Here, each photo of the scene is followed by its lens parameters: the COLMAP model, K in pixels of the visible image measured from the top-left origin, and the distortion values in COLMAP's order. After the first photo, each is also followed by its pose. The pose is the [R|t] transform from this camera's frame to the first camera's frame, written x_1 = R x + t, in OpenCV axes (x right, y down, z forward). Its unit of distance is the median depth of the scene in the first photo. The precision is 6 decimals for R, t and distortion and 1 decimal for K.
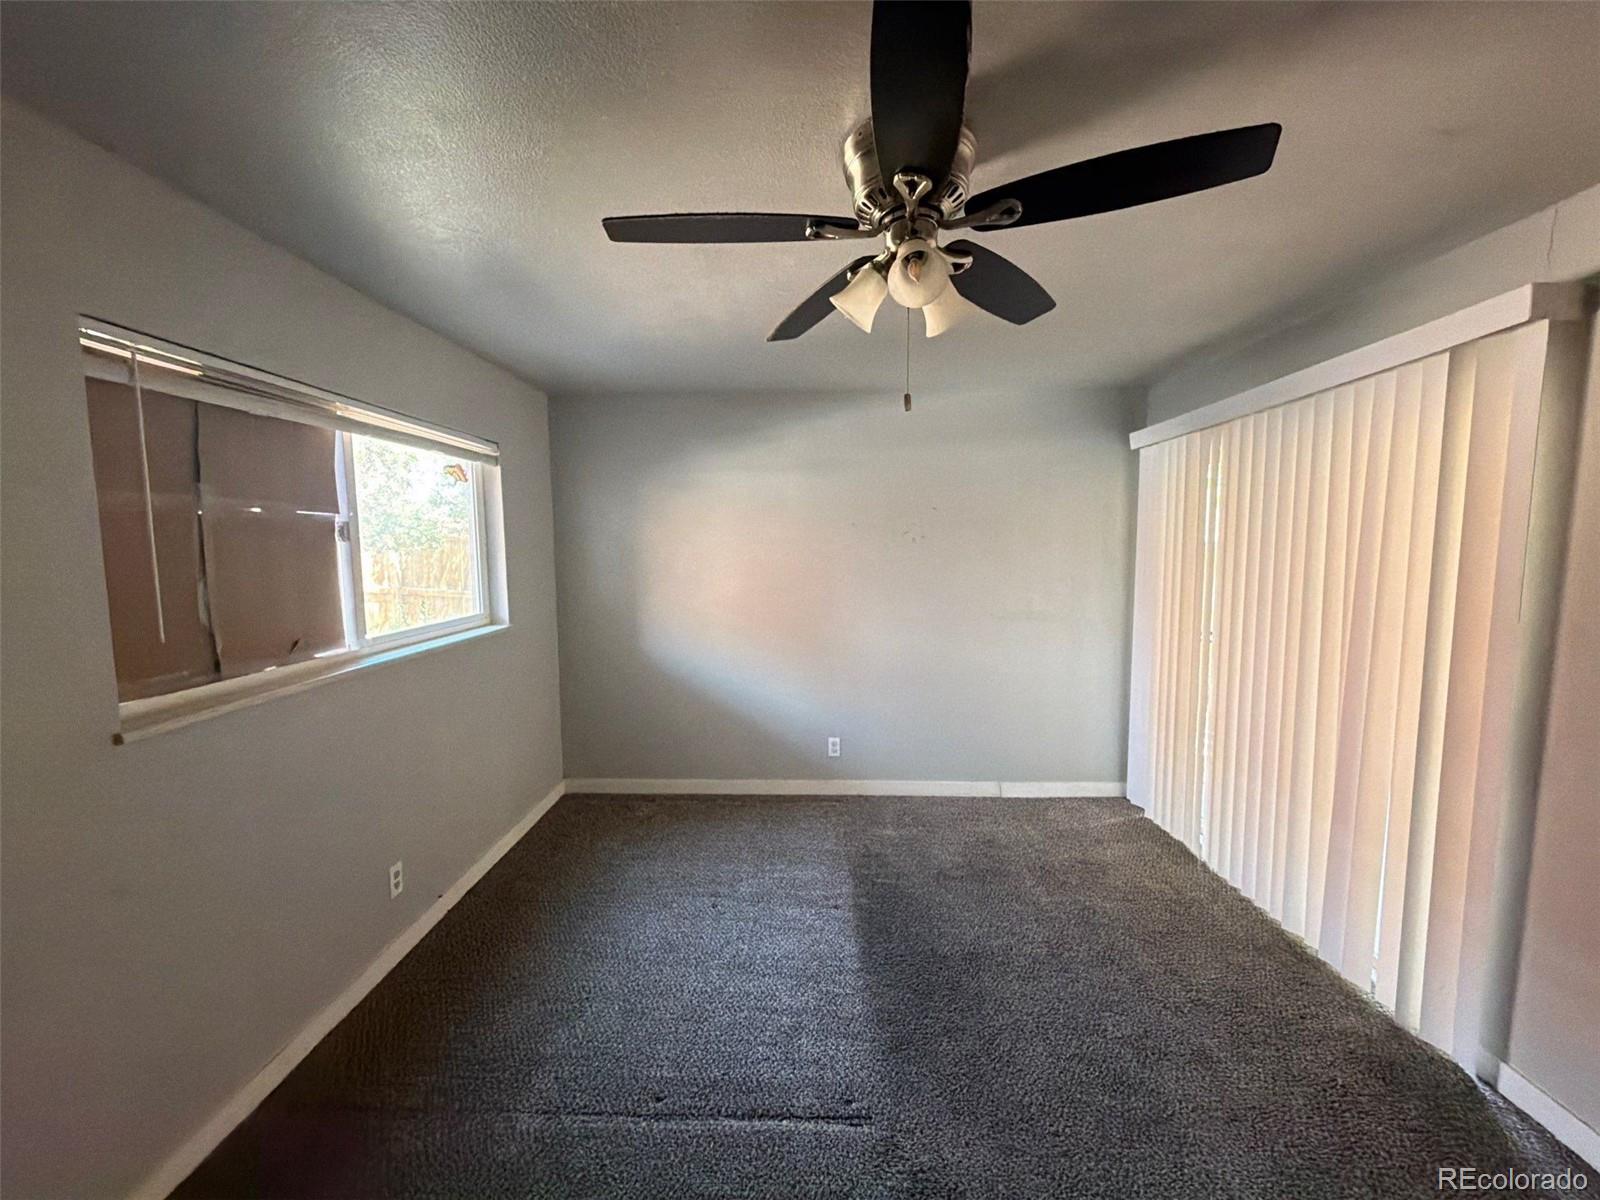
lens RADIAL K [[637.7, 0, 799.3], [0, 637.7, 602.1], [0, 0, 1]] dist [-0.000498, -0.000295]
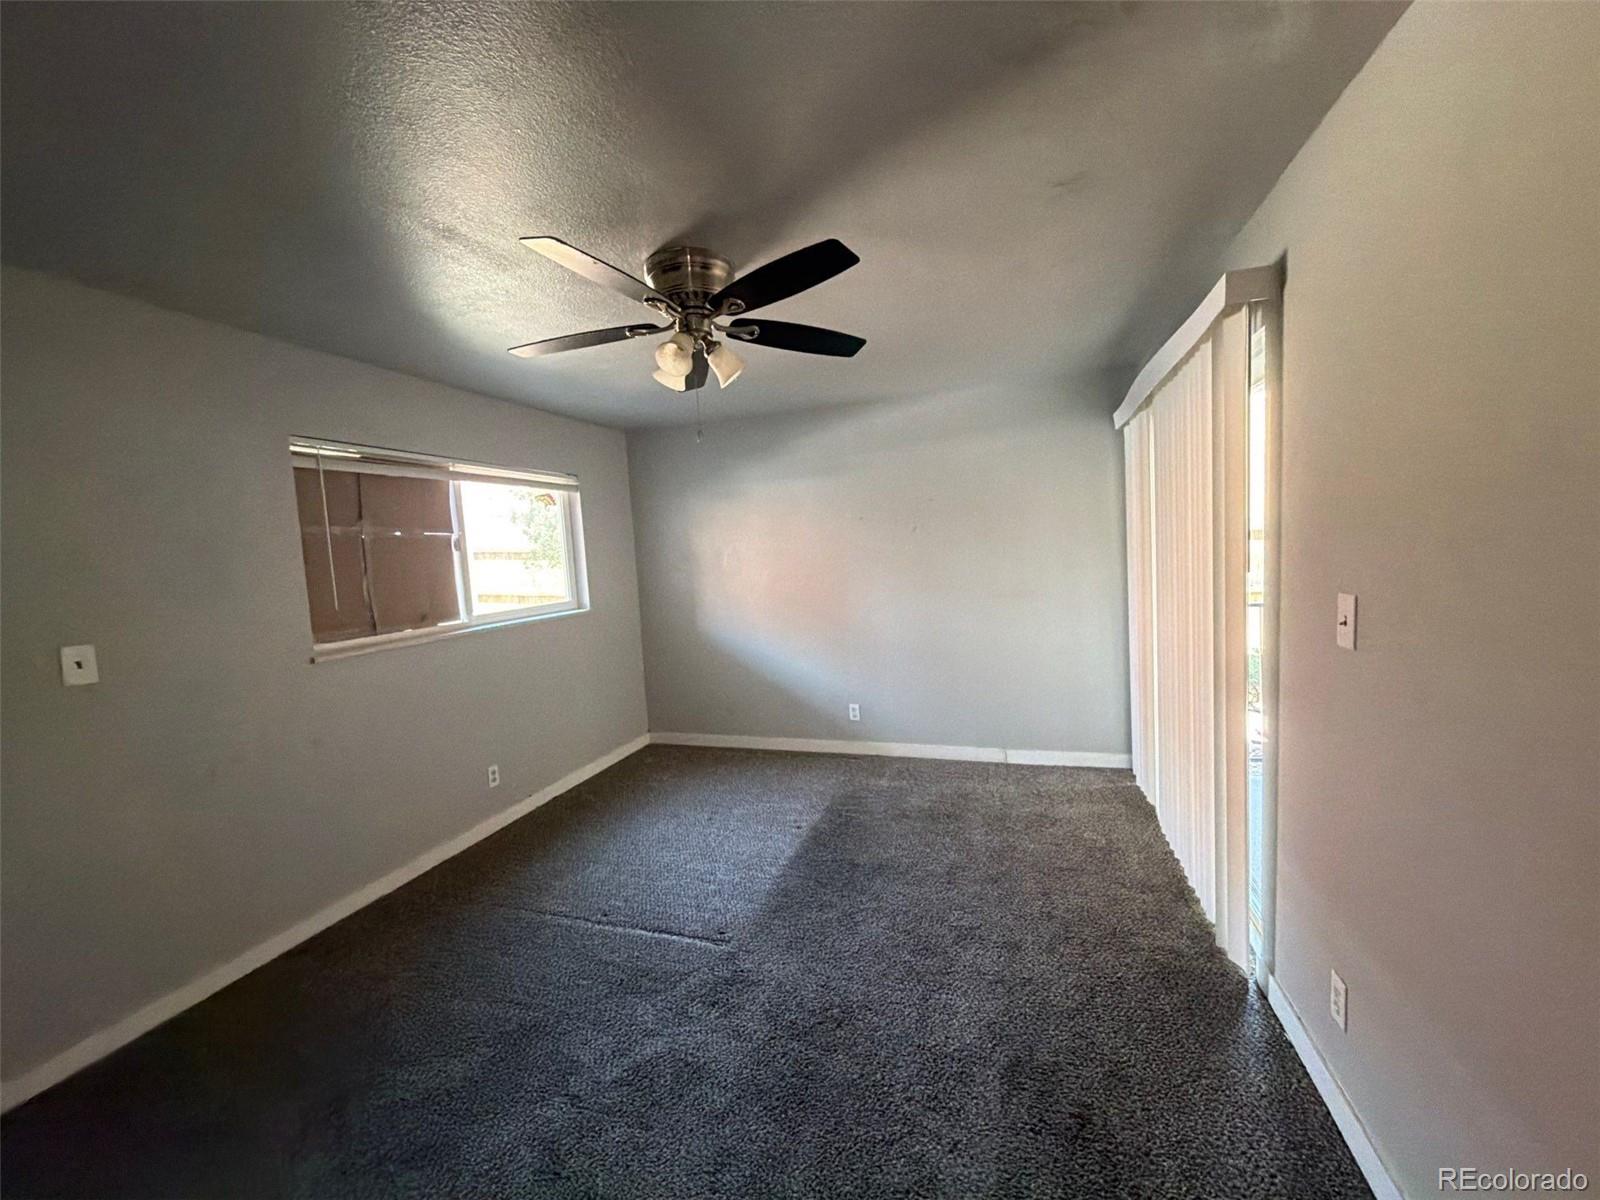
lens RADIAL K [[637.7, 0, 799.3], [0, 637.7, 602.1], [0, 0, 1]] dist [-0.000498, -0.000295]
pose [[0.954983, -0.023717, -0.295711, 0.442787], [0.023162, 0.999717, -0.005379, 0.046245], [0.295755, -0.001712, 0.955262, -0.188541]]
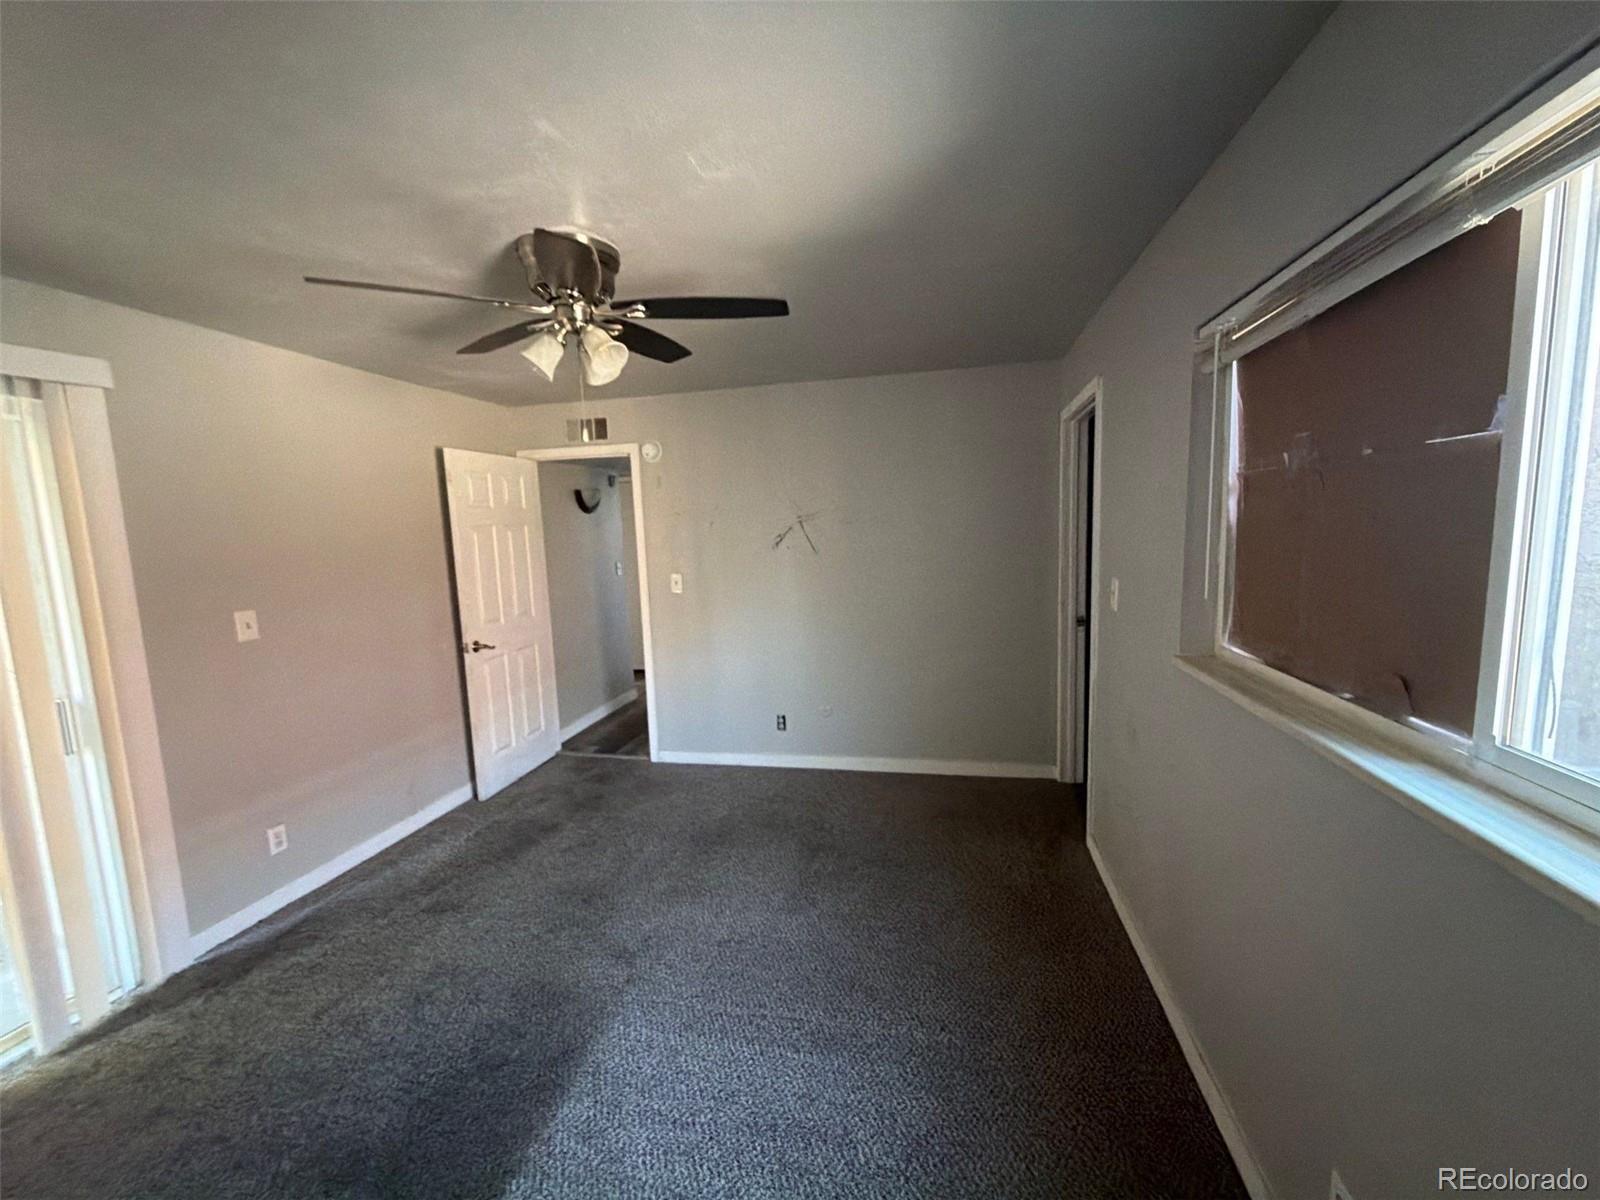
lens RADIAL K [[643.6, 0, 800.0], [0, 643.6, 600.0], [0, 0, 1]] dist [-0.001451, -0.000119]
pose [[-0.983188, 0.014475, 0.182019, -0.288251], [0.053291, 0.976200, 0.210221, -0.122245], [-0.174644, 0.216387, -0.960560, 1.270156]]
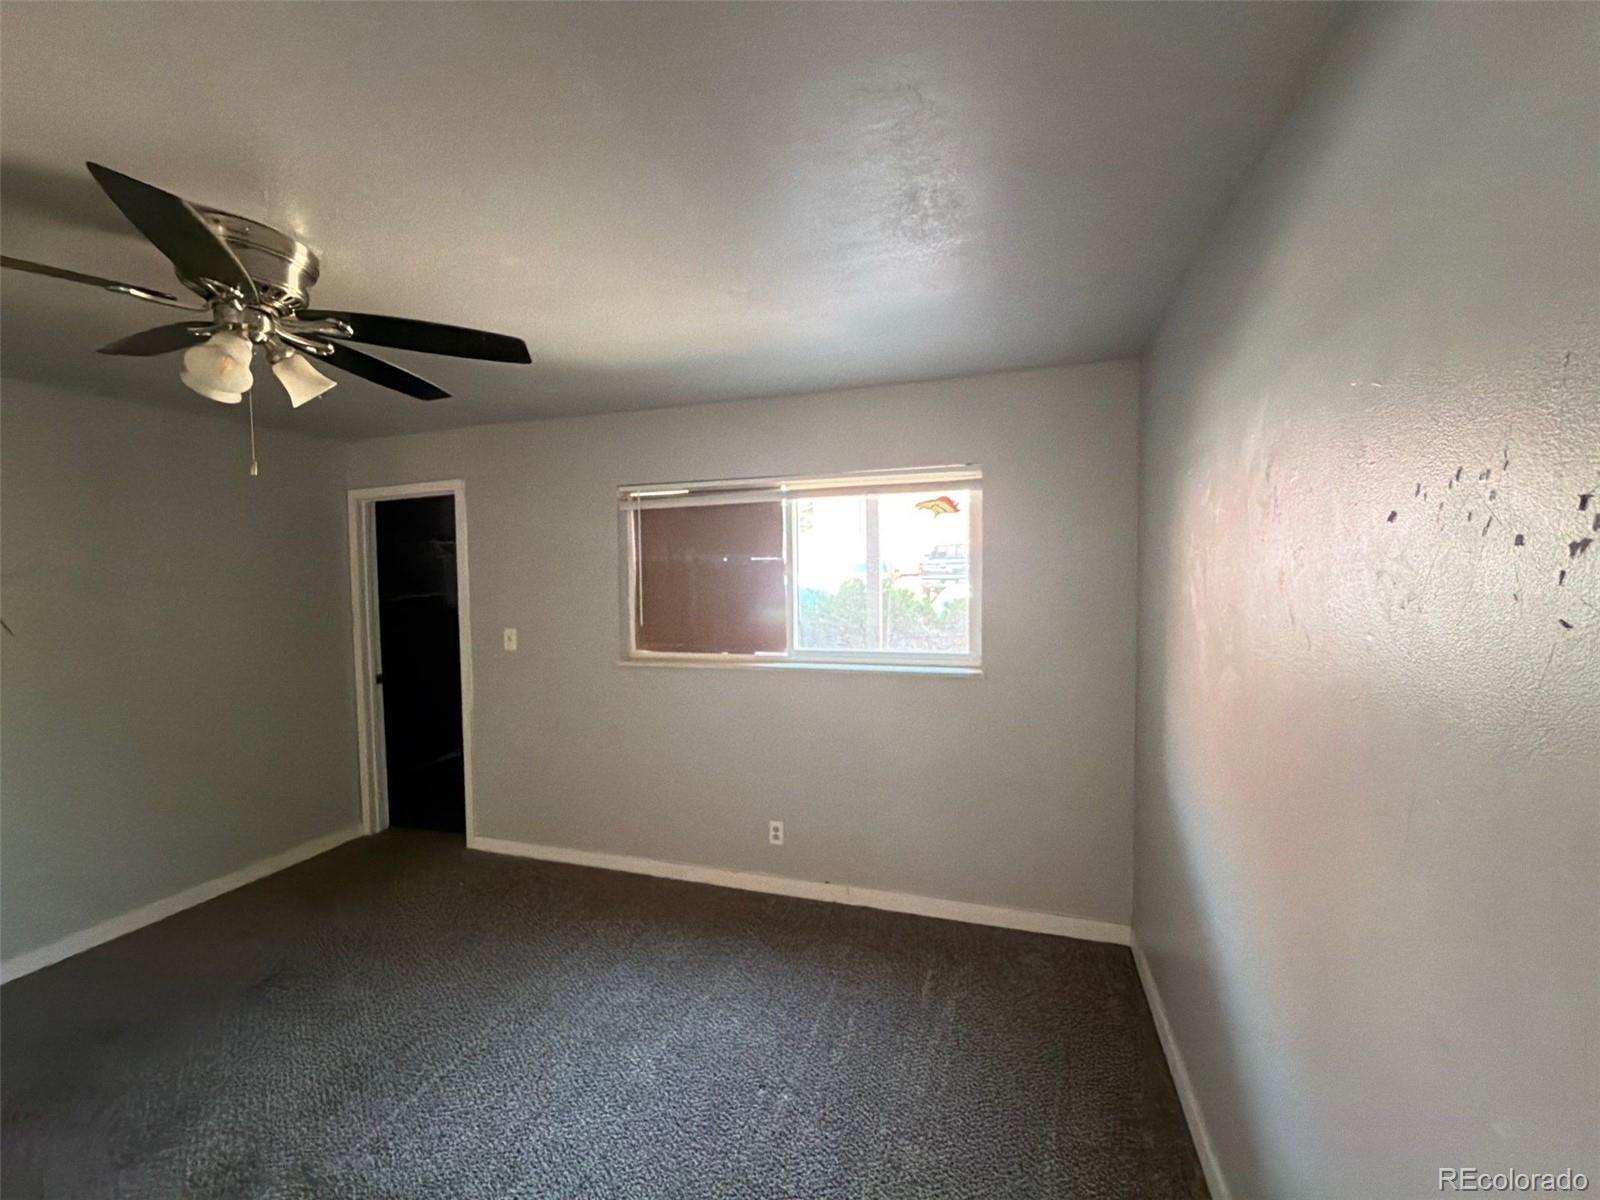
lens RADIAL K [[637.7, 0, 799.3], [0, 637.7, 602.1], [0, 0, 1]] dist [-0.000498, -0.000295]
pose [[-0.281874, 0.046822, -0.958308, 0.524923], [-0.076324, 0.994549, 0.071043, -0.120957], [0.956411, 0.093167, -0.276763, 1.203259]]
